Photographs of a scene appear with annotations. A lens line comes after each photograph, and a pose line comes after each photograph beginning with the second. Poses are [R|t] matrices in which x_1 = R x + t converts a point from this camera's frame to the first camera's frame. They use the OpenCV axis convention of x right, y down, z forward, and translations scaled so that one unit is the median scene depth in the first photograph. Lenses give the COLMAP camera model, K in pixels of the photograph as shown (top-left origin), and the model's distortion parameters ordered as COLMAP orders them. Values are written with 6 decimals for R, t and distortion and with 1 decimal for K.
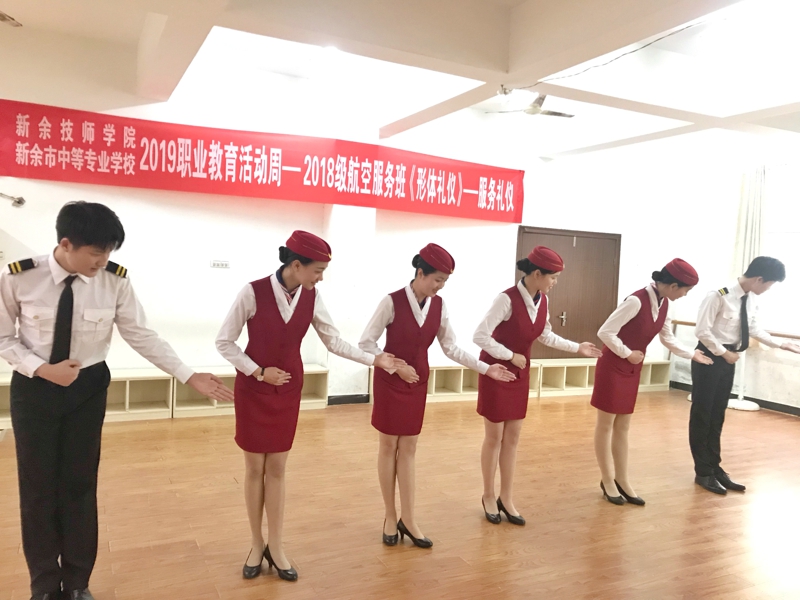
lens RADIAL K [[649.4, 0, 400.0], [0, 649.4, 309.4], [0, 0, 1]] dist [0.031909, -0.035531]
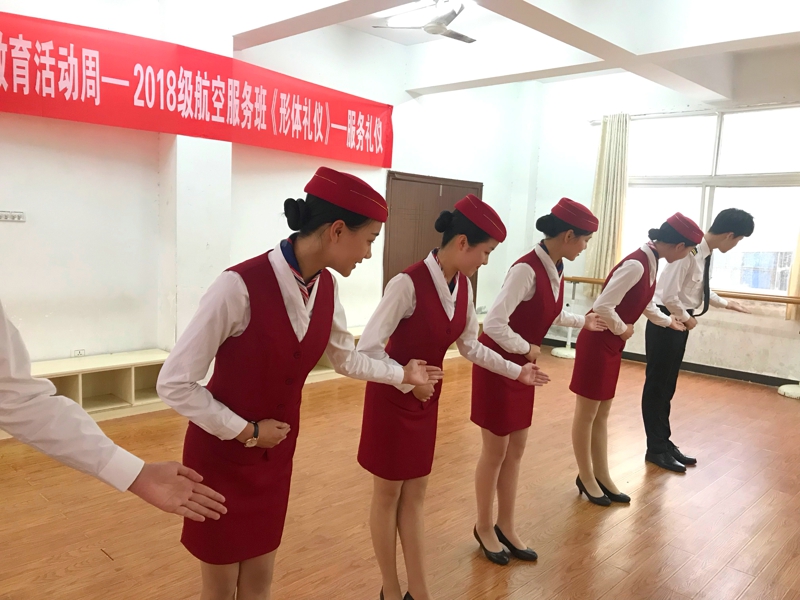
lens RADIAL K [[649.4, 0, 400.0], [0, 649.4, 309.4], [0, 0, 1]] dist [0.031909, -0.035531]
pose [[0.942482, -0.047890, 0.330808, -0.118441], [0.020647, 0.996134, 0.085382, -0.021281], [-0.333618, -0.073641, 0.939828, 0.200235]]
